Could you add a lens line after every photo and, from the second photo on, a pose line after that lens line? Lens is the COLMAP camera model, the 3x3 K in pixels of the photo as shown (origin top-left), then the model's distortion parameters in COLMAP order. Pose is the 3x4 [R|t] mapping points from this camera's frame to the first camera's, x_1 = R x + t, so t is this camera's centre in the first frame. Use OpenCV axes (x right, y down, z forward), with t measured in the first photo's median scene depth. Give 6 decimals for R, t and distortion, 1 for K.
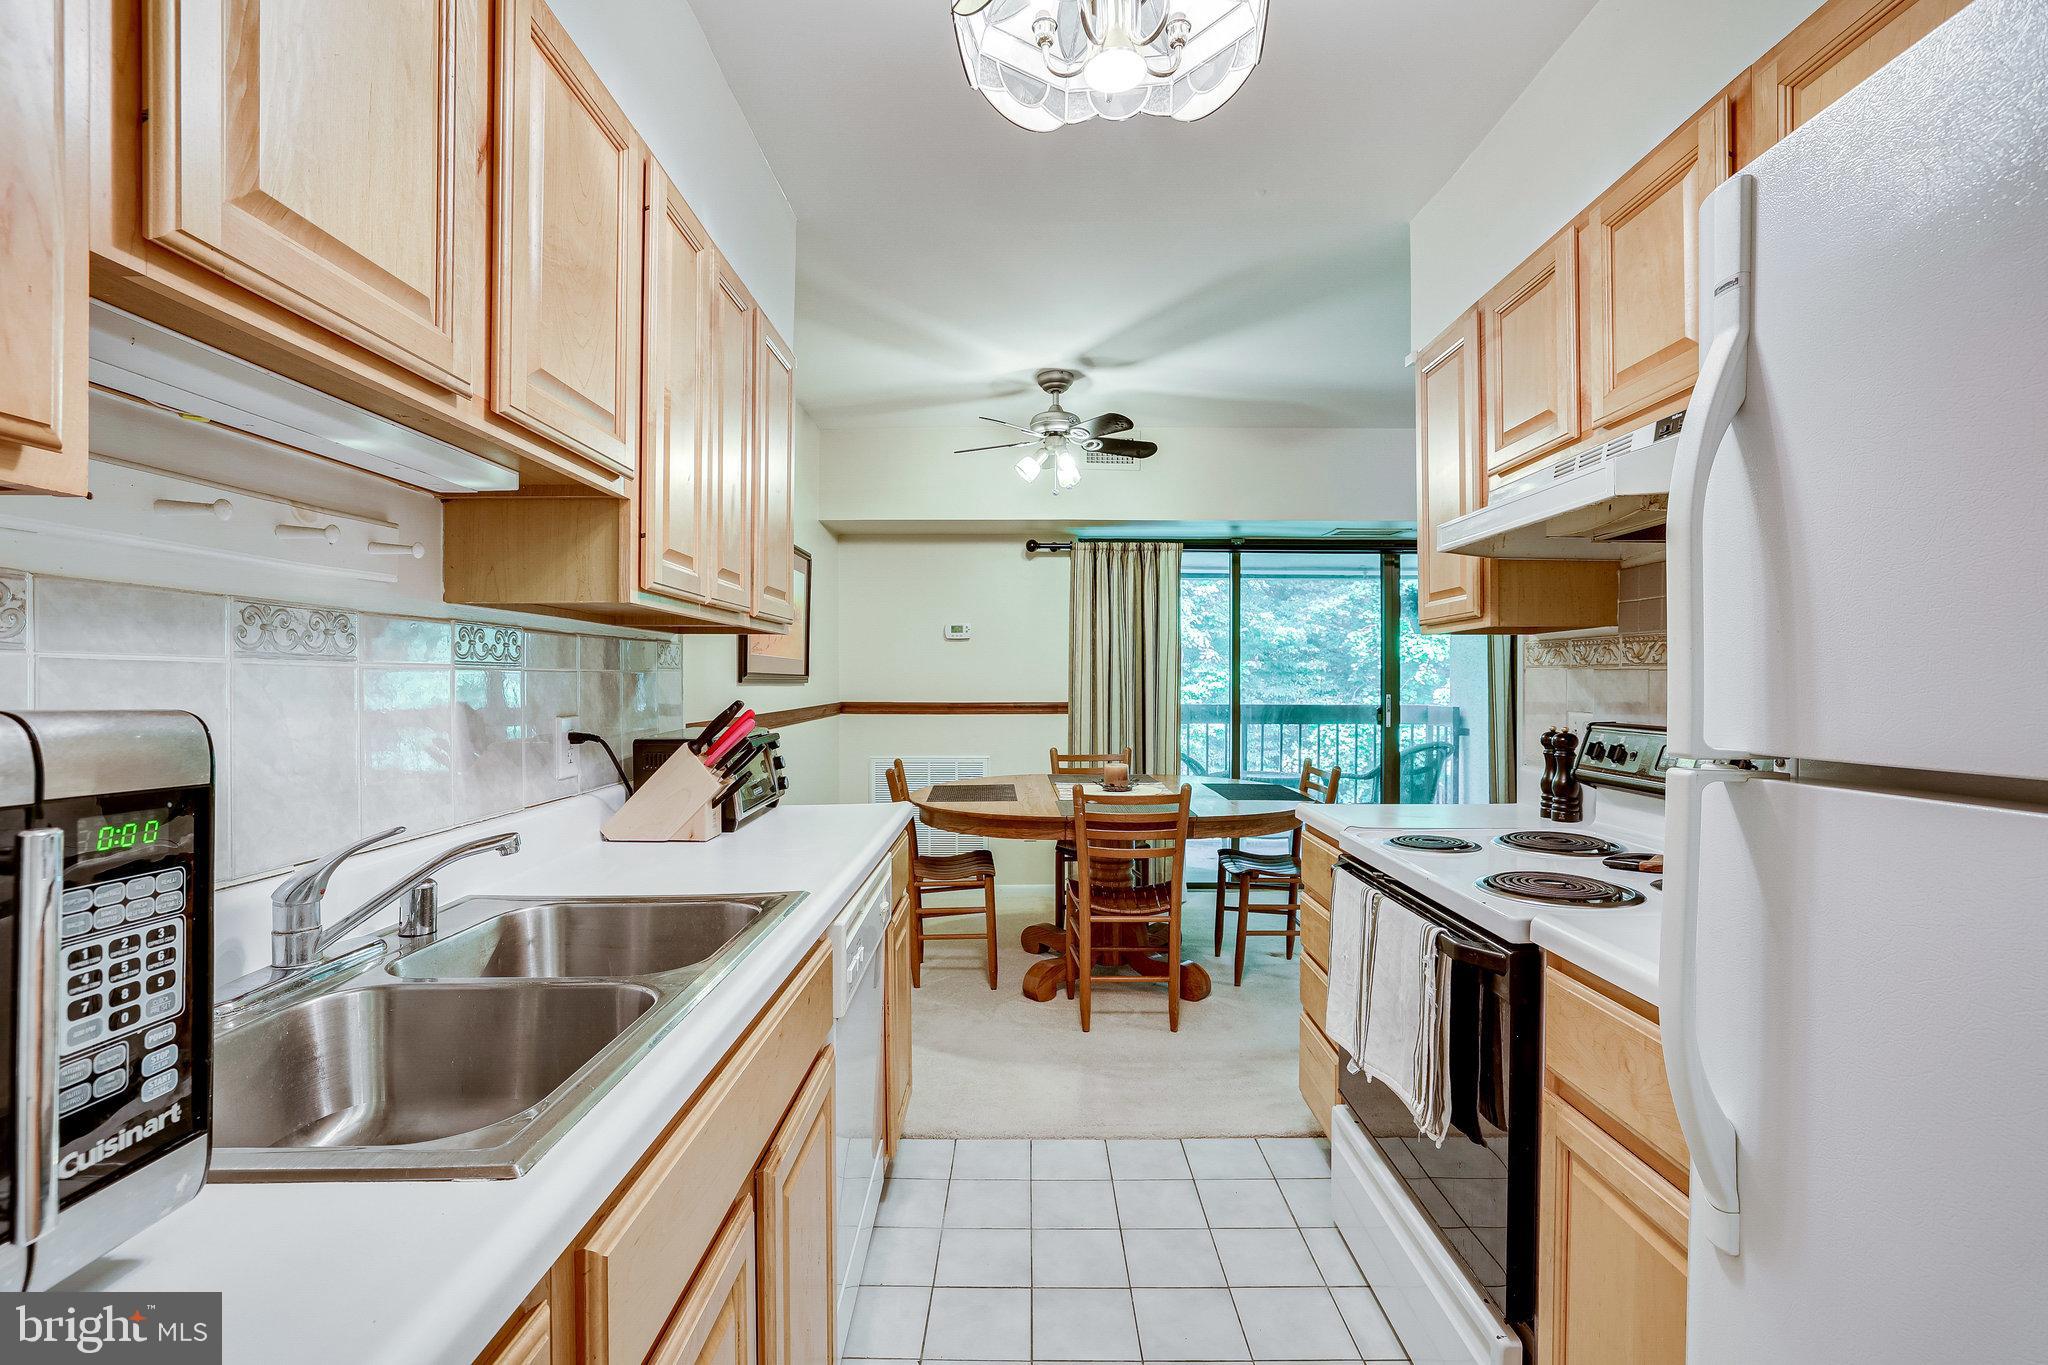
lens RADIAL K [[924.3, 0, 1020.6], [0, 924.3, 690.9], [0, 0, 1]] dist [-0.012597, 0.000189]
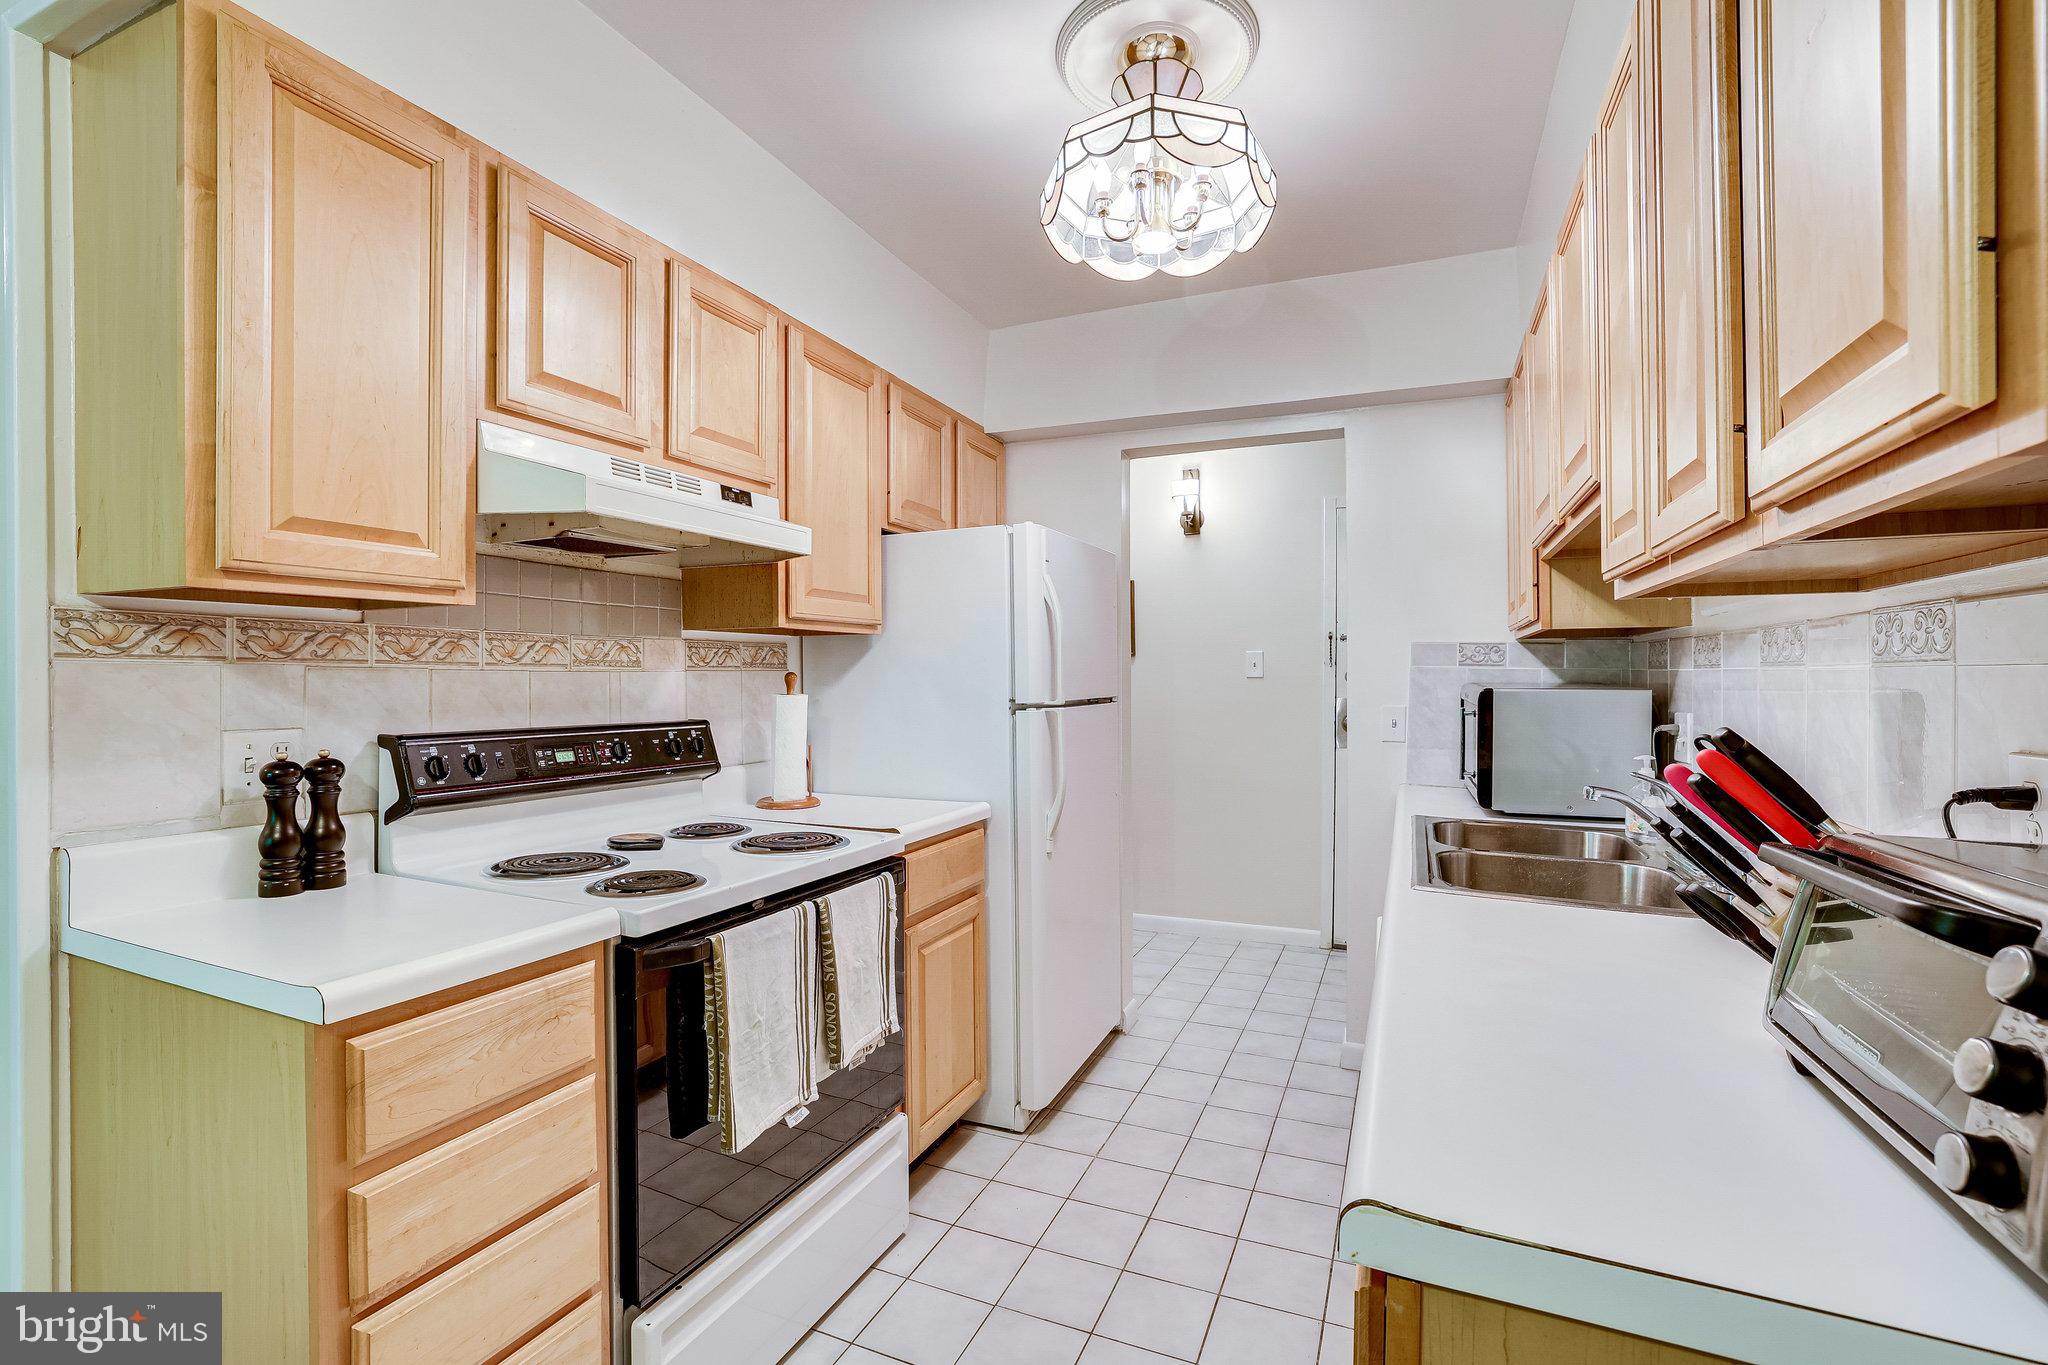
lens RADIAL K [[924.3, 0, 1024.6], [0, 924.3, 673.0], [0, 0, 1]] dist [-0.012597, 0.000189]
pose [[-0.914155, 0.001548, 0.405361, -0.075586], [0.003954, 0.999979, 0.005097, -0.008456], [-0.405345, 0.006262, -0.914142, 0.630796]]
